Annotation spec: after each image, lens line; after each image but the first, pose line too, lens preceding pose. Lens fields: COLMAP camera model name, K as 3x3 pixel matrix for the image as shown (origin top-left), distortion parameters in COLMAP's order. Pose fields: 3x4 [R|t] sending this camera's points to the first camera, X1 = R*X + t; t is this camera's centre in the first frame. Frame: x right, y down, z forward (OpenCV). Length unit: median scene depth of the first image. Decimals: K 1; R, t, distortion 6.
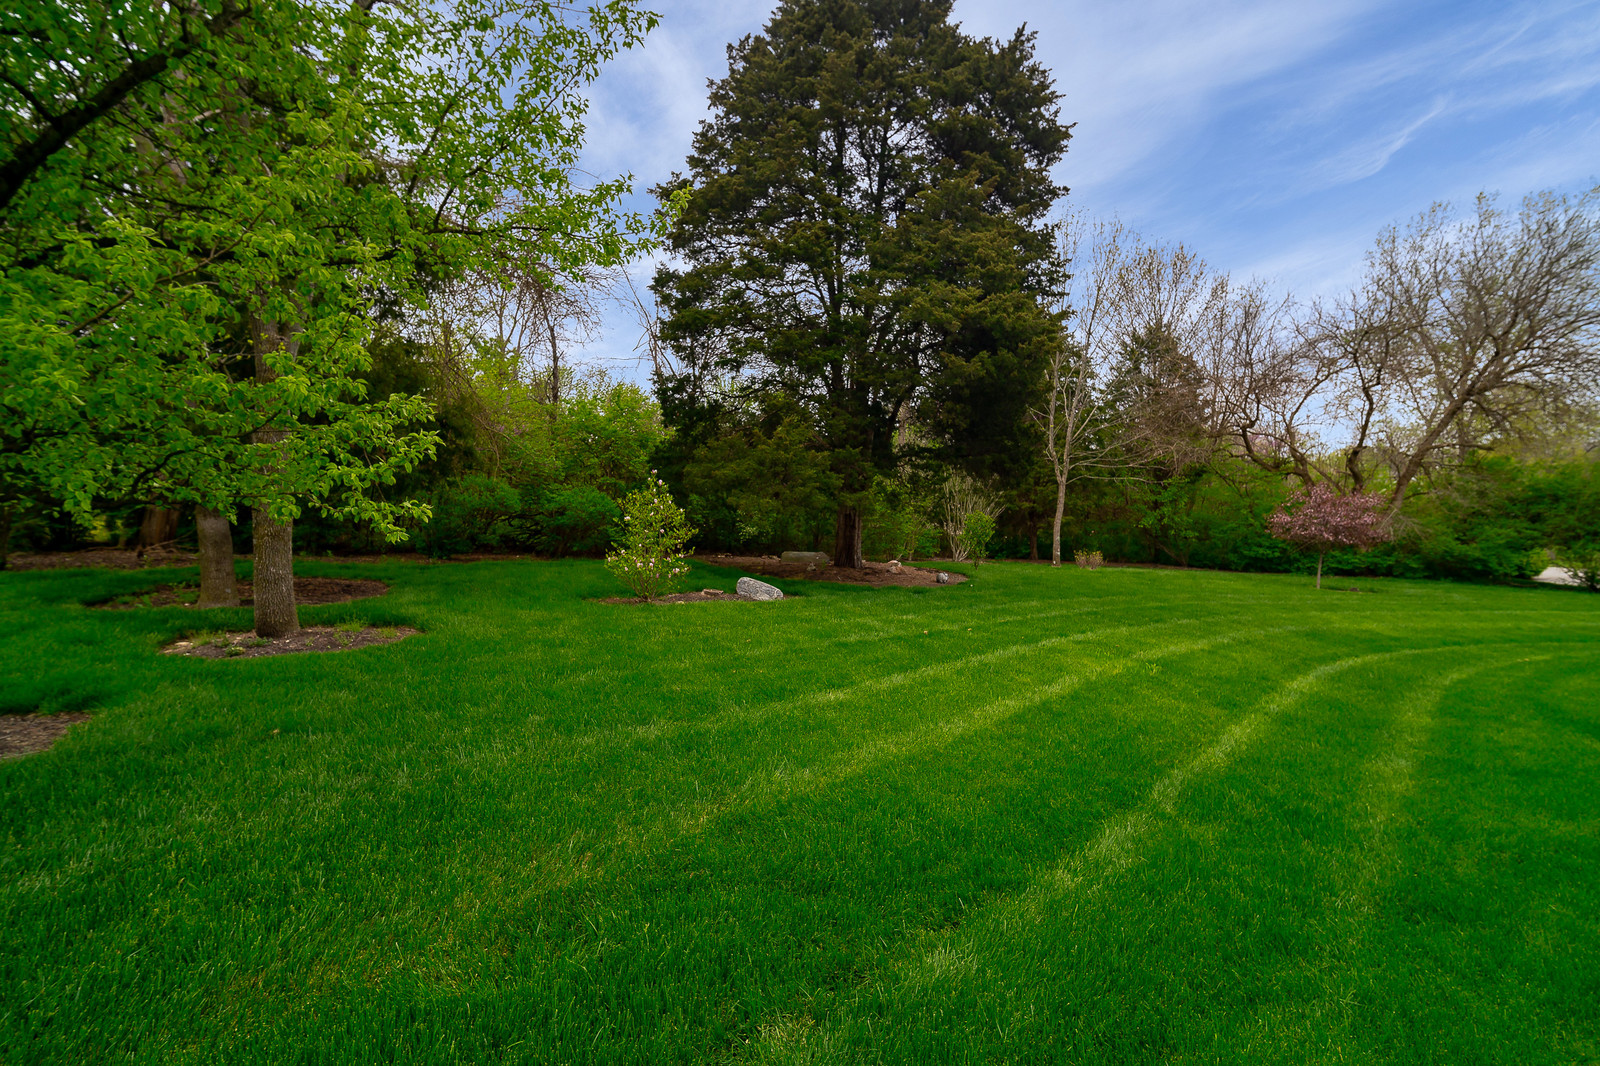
lens RADIAL K [[700.7, 0, 796.7], [0, 700.7, 540.8], [0, 0, 1]] dist [0.002363, 0.001147]
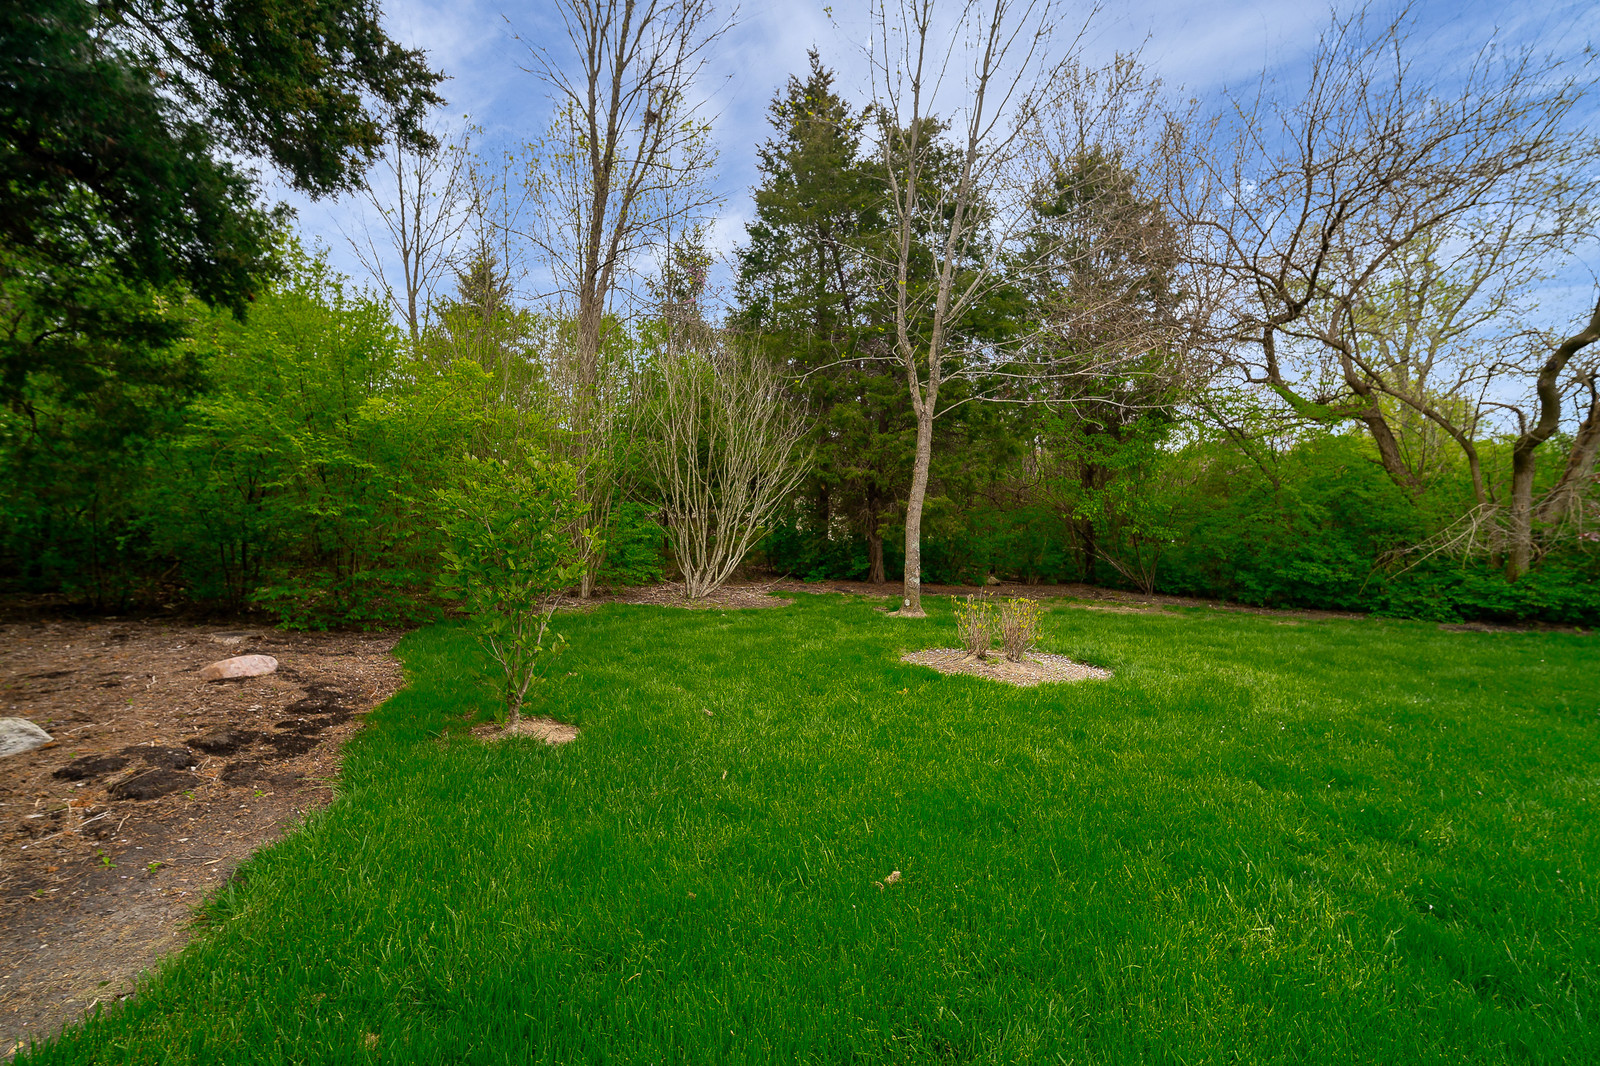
lens RADIAL K [[700.7, 0, 800.8], [0, 700.7, 533.0], [0, 0, 1]] dist [0.002363, 0.001147]
pose [[0.985598, -0.000092, 0.169106, 0.224463], [0.000310, 0.999999, -0.001262, -0.009986], [-0.169105, 0.001296, 0.985597, 0.573130]]
